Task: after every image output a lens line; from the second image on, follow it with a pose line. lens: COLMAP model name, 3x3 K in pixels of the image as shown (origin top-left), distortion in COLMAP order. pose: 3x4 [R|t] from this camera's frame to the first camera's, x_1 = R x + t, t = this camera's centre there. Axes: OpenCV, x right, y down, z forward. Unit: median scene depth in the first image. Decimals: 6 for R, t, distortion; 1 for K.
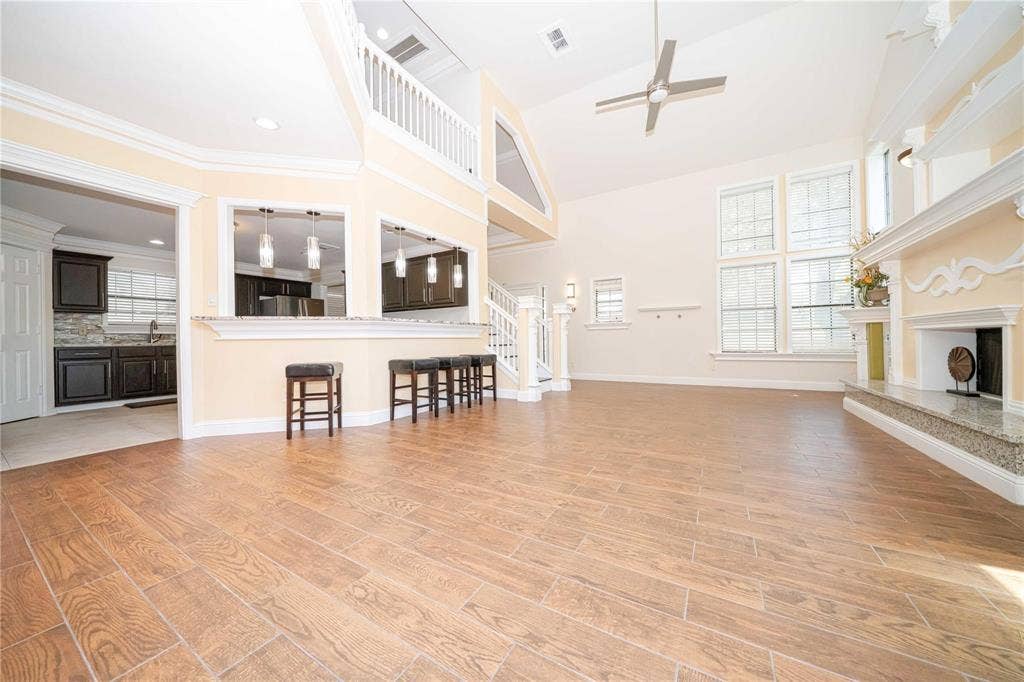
lens RADIAL K [[348.9, 0, 512.6], [0, 348.9, 342.1], [0, 0, 1]] dist [-0.006504, -0.000117]
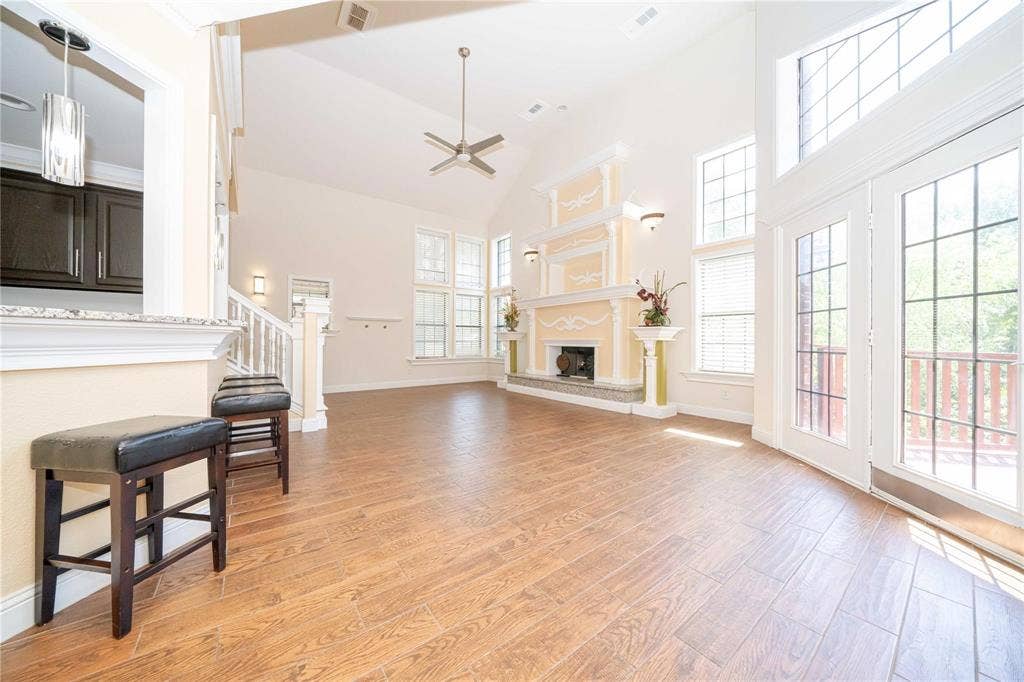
lens RADIAL K [[348.9, 0, 508.7], [0, 348.9, 340.5], [0, 0, 1]] dist [-0.006504, -0.000117]
pose [[0.380318, 0.013943, 0.924751, -0.693825], [-0.003221, 0.999900, -0.013751, -0.032899], [-0.924850, 0.002251, 0.380325, 0.384676]]
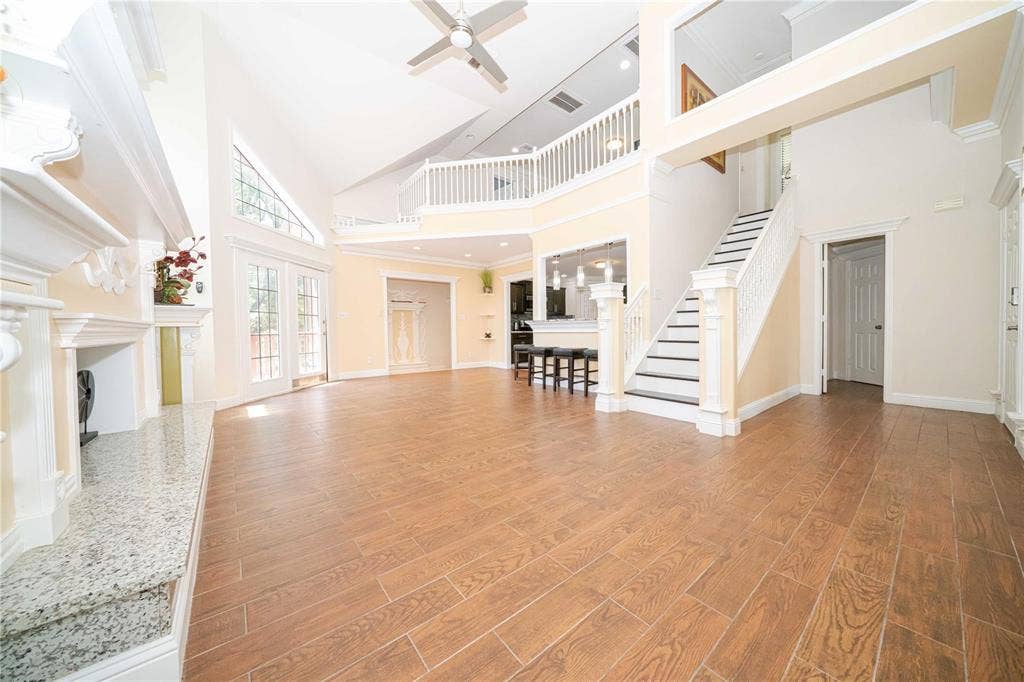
lens RADIAL K [[348.9, 0, 512.6], [0, 348.9, 332.9], [0, 0, 1]] dist [-0.006504, -0.000117]
pose [[-0.349316, 0.025548, -0.936657, 1.204322], [0.001806, 0.999645, 0.026592, -0.056217], [0.937003, 0.007597, -0.349238, 1.439169]]
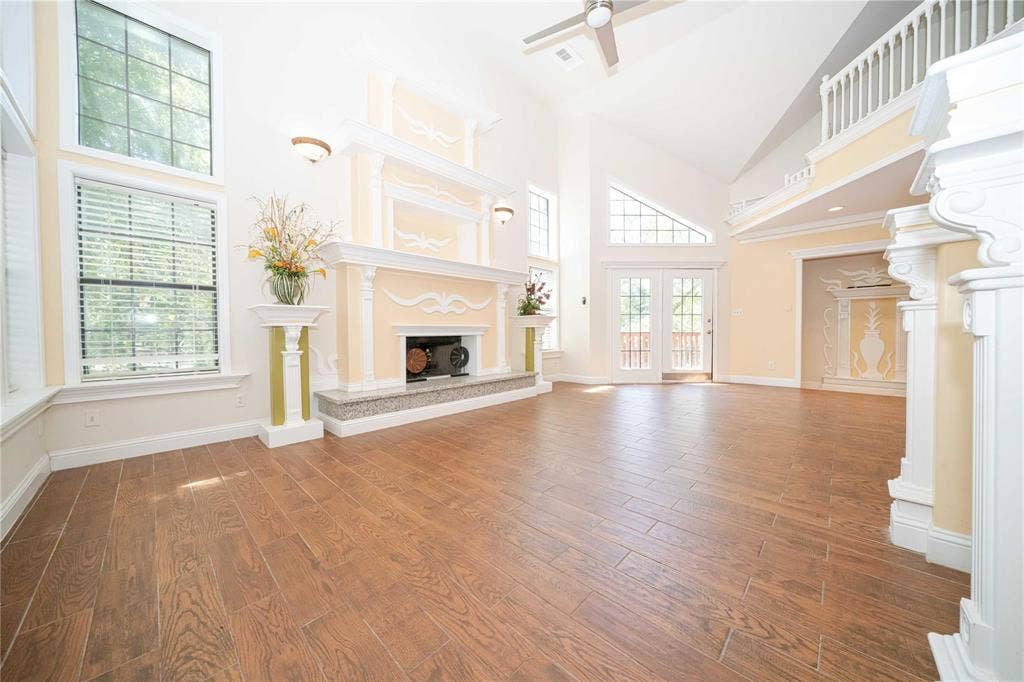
lens RADIAL K [[348.9, 0, 511.0], [0, 348.9, 337.1], [0, 0, 1]] dist [-0.006504, -0.000117]
pose [[-0.973167, 0.013268, 0.229719, 0.457539], [0.020206, 0.999407, 0.027874, -0.052173], [-0.229213, 0.031767, -0.972858, 1.846803]]
